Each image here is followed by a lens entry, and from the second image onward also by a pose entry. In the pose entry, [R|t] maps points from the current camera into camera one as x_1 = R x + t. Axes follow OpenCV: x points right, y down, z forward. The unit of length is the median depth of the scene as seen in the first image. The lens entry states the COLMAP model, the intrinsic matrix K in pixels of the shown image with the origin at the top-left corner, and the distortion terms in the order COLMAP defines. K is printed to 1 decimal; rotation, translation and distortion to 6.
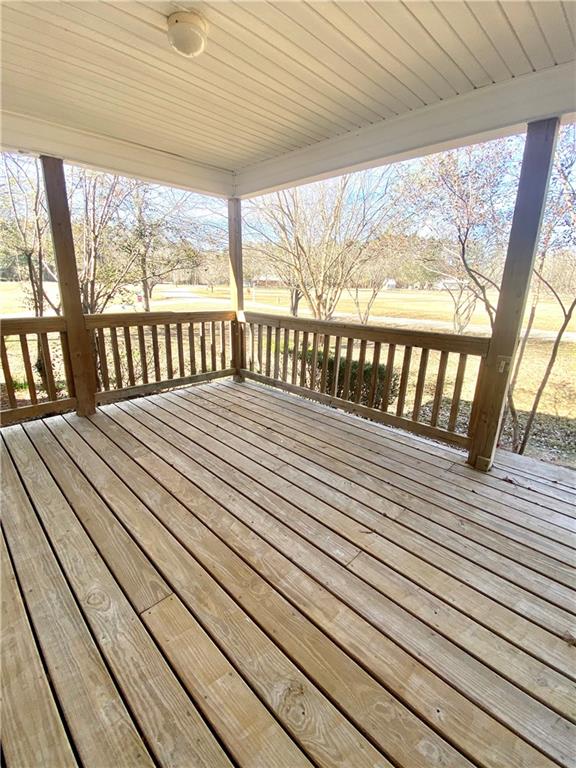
lens RADIAL K [[343.7, 0, 286.8], [0, 343.7, 382.2], [0, 0, 1]] dist [0.001886, 0.000090]
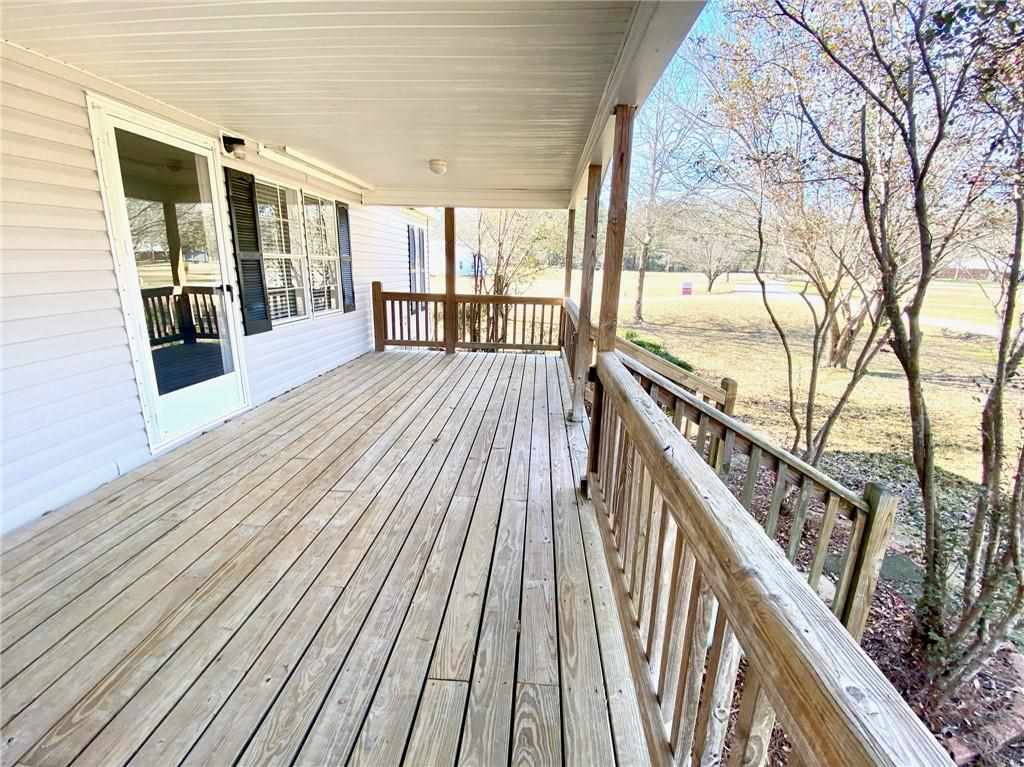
lens RADIAL K [[458.2, 0, 509.3], [0, 458.2, 383.9], [0, 0, 1]] dist [0.001886, 0.000090]
pose [[0.658213, 0.192621, -0.727773, 2.022210], [-0.227076, 0.972487, 0.052018, 0.100944], [0.717769, 0.131021, 0.683843, -0.449109]]
